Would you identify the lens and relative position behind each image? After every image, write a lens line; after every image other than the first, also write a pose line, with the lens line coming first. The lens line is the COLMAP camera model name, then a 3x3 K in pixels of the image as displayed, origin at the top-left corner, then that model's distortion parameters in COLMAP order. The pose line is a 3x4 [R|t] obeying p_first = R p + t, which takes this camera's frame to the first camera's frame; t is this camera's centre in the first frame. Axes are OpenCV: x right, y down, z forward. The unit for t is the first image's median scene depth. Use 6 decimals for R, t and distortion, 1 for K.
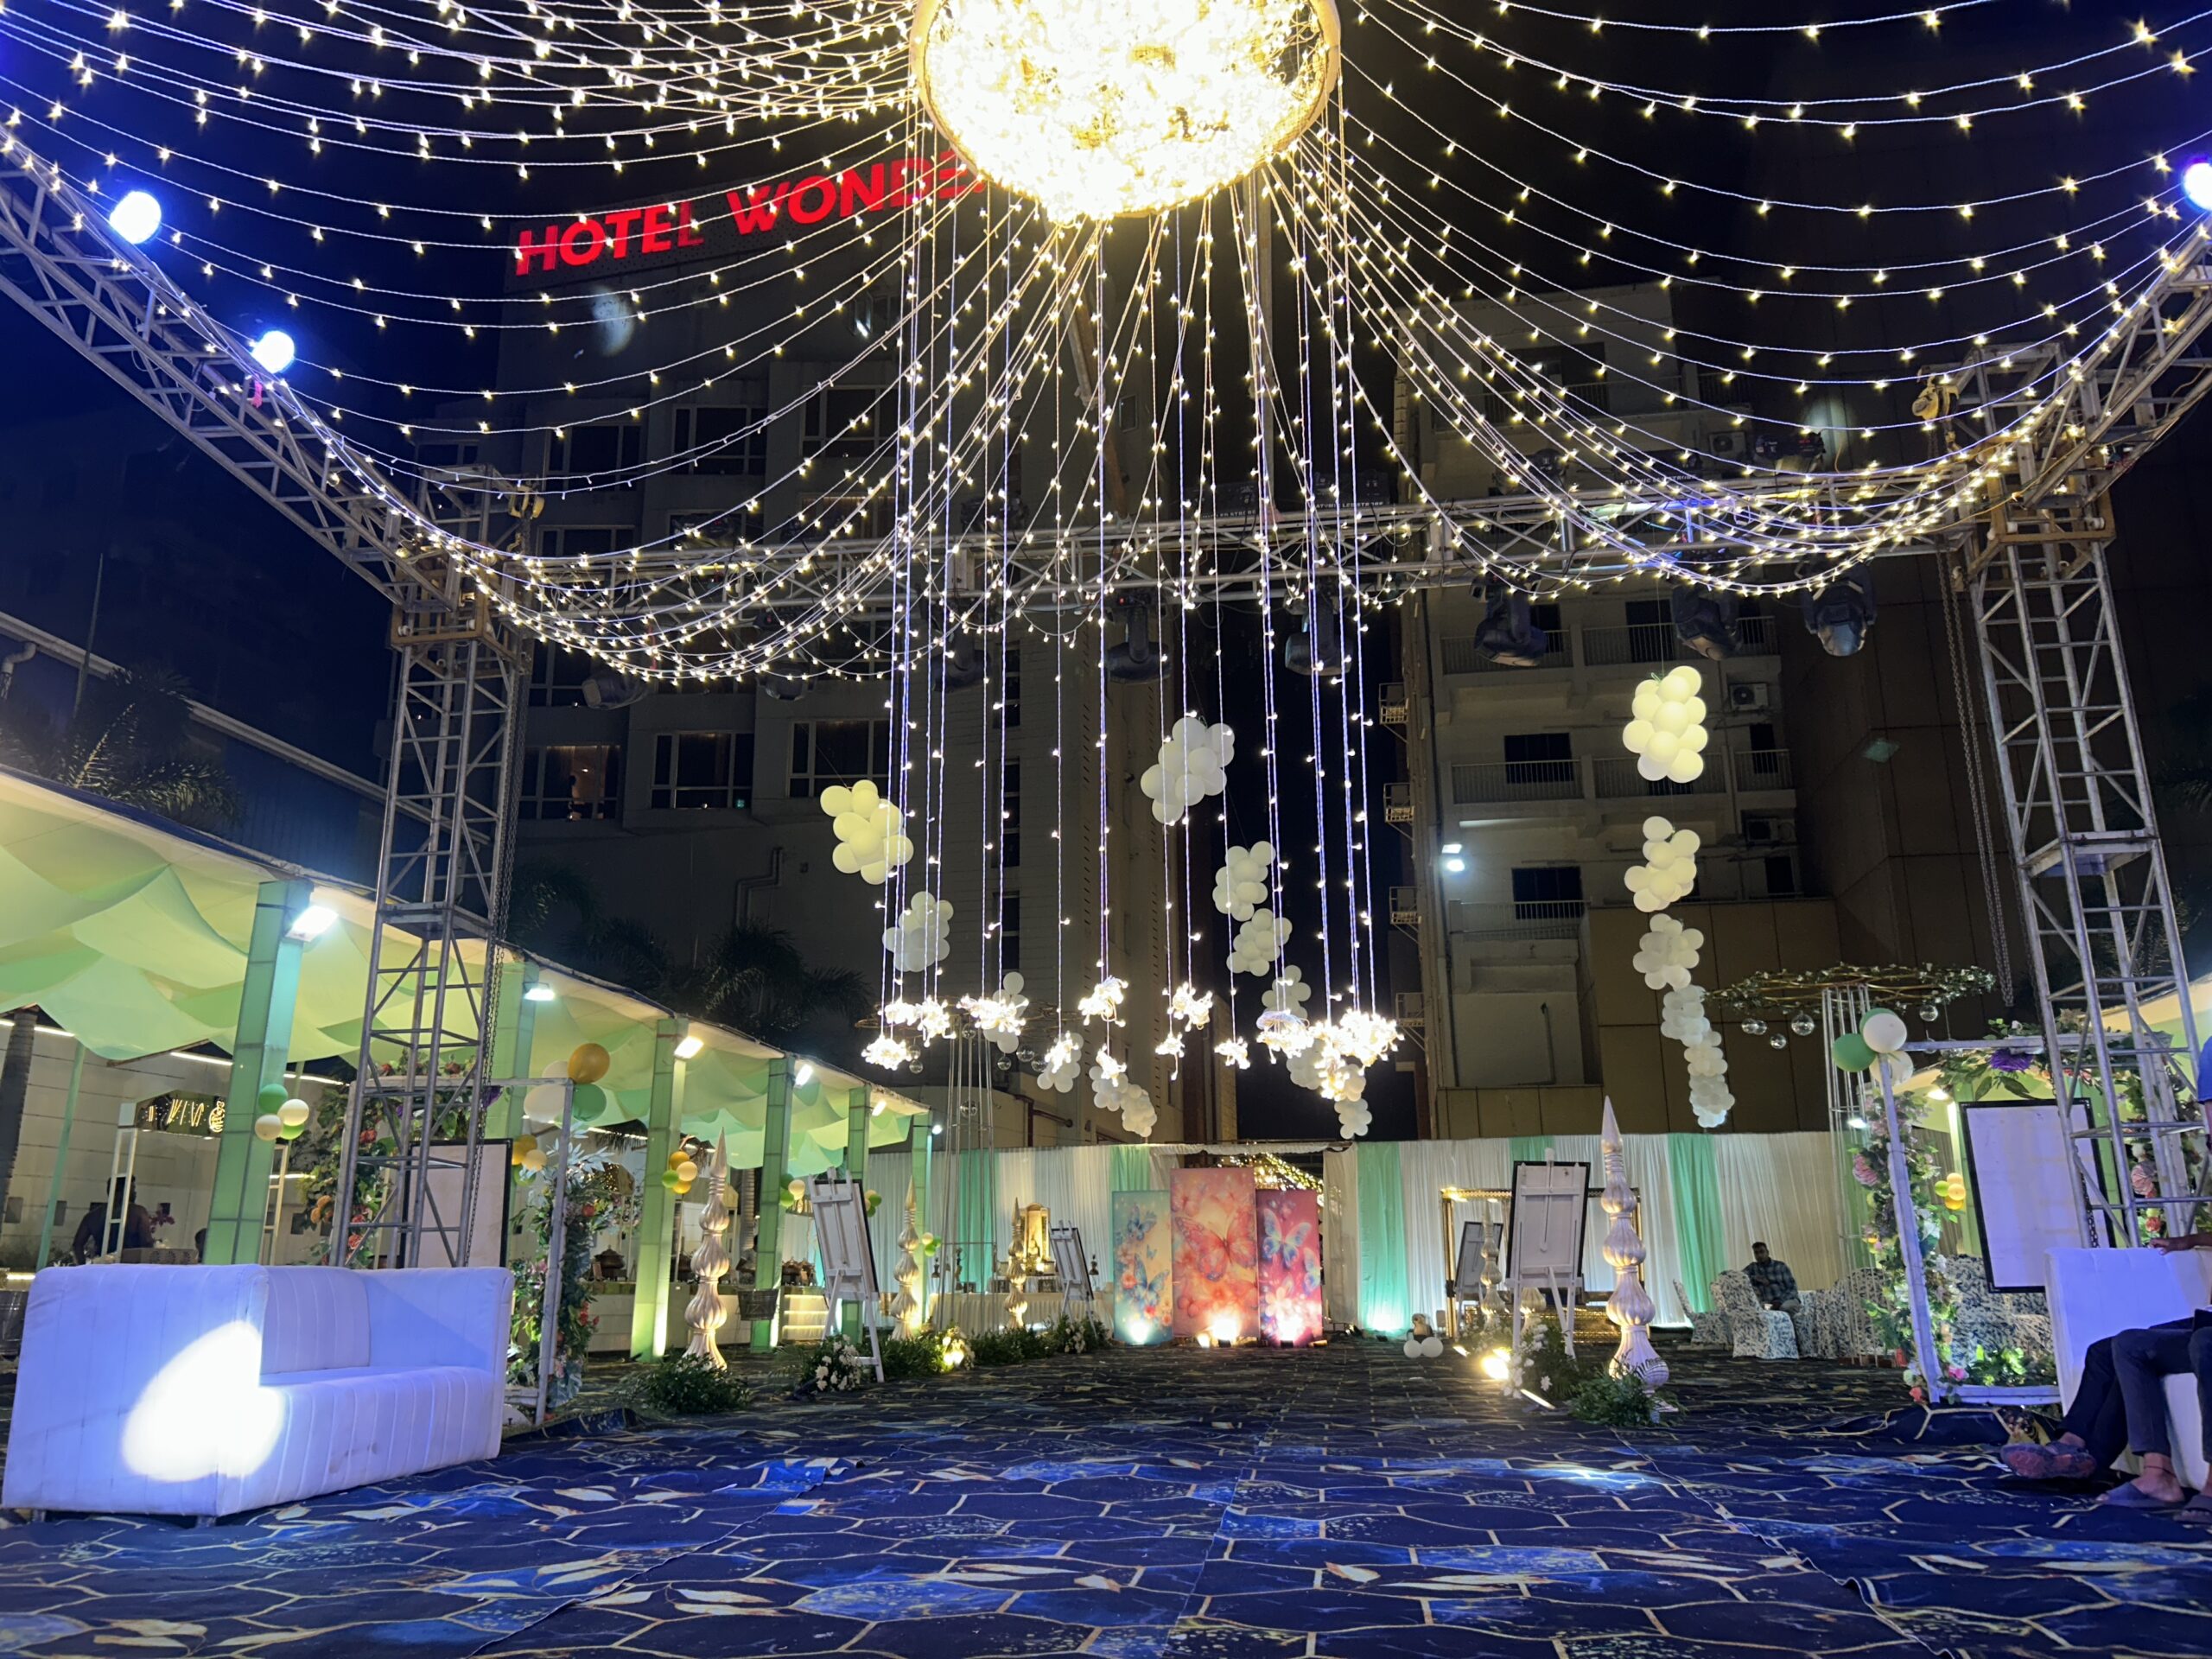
lens RADIAL K [[1653.5, 0, 1106.0], [0, 1653.5, 829.5], [0, 0, 1]] dist [0.037492, -0.047994]
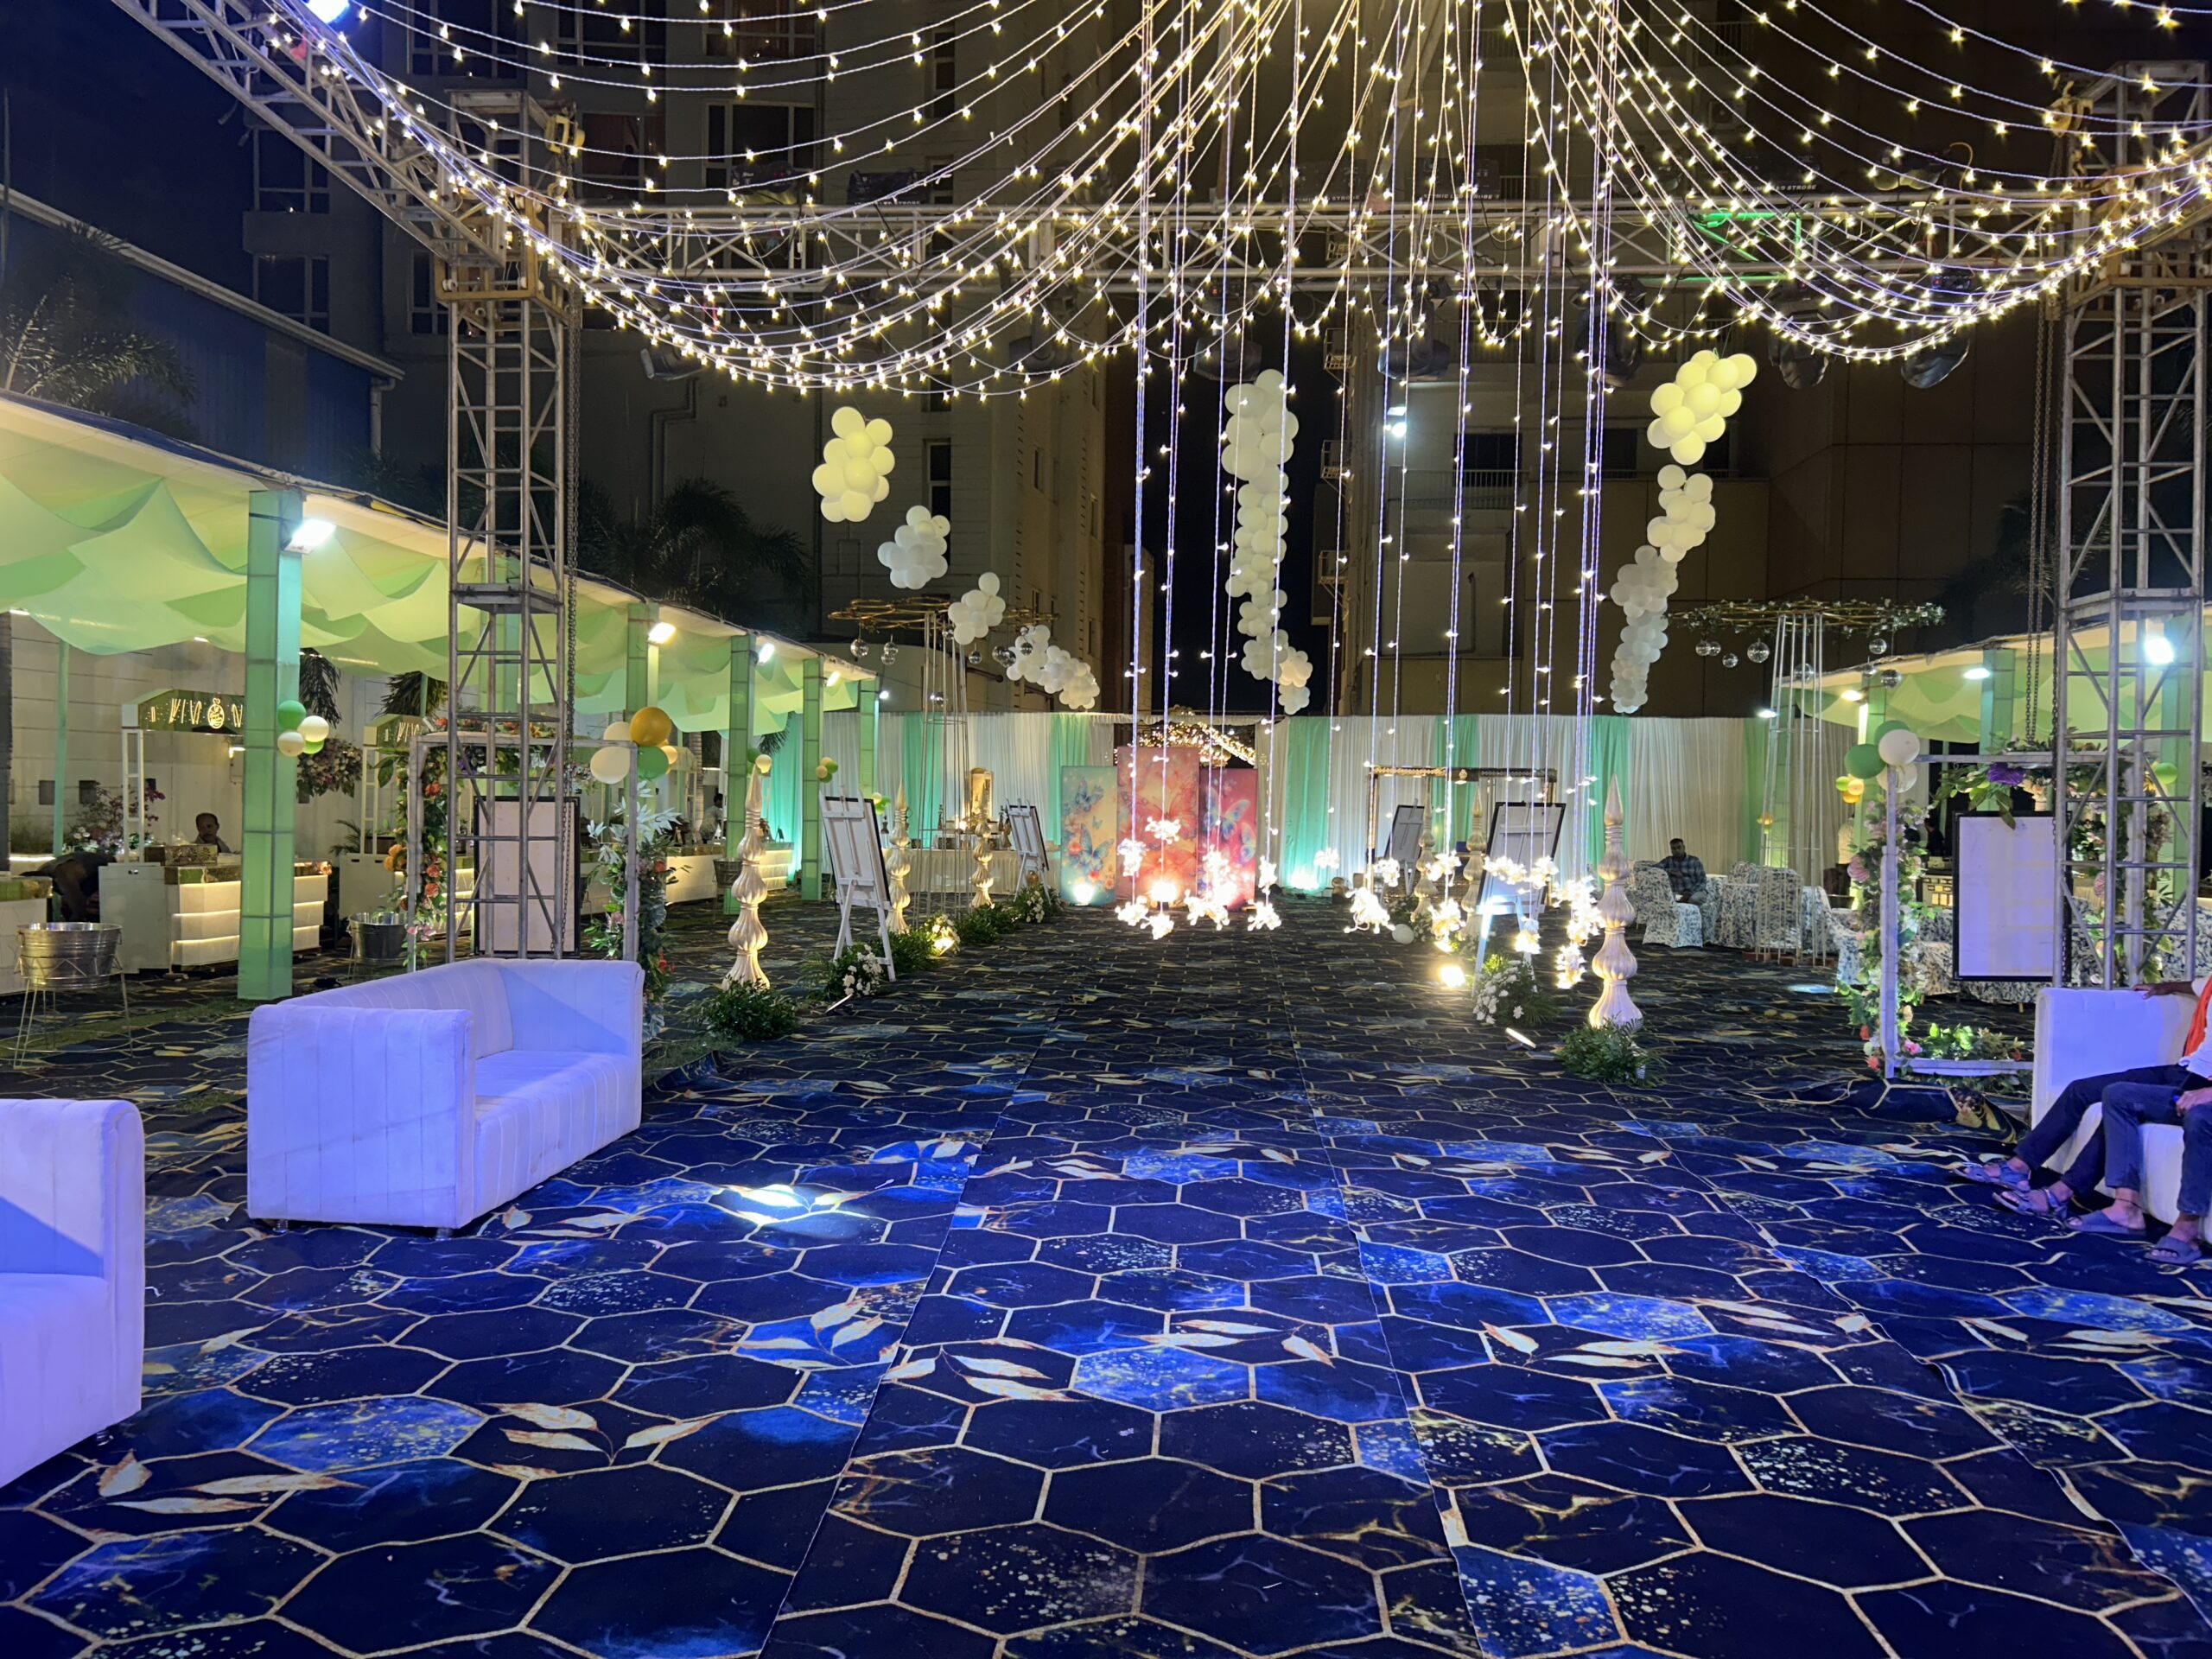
lens RADIAL K [[1655.2, 0, 1102.9], [0, 1655.2, 824.9], [0, 0, 1]] dist [0.045474, -0.049573]
pose [[0.997663, 0.023293, 0.064233, -0.110250], [-0.040403, 0.959242, 0.279683, -0.109841], [-0.055100, -0.281624, 0.957941, -0.012263]]
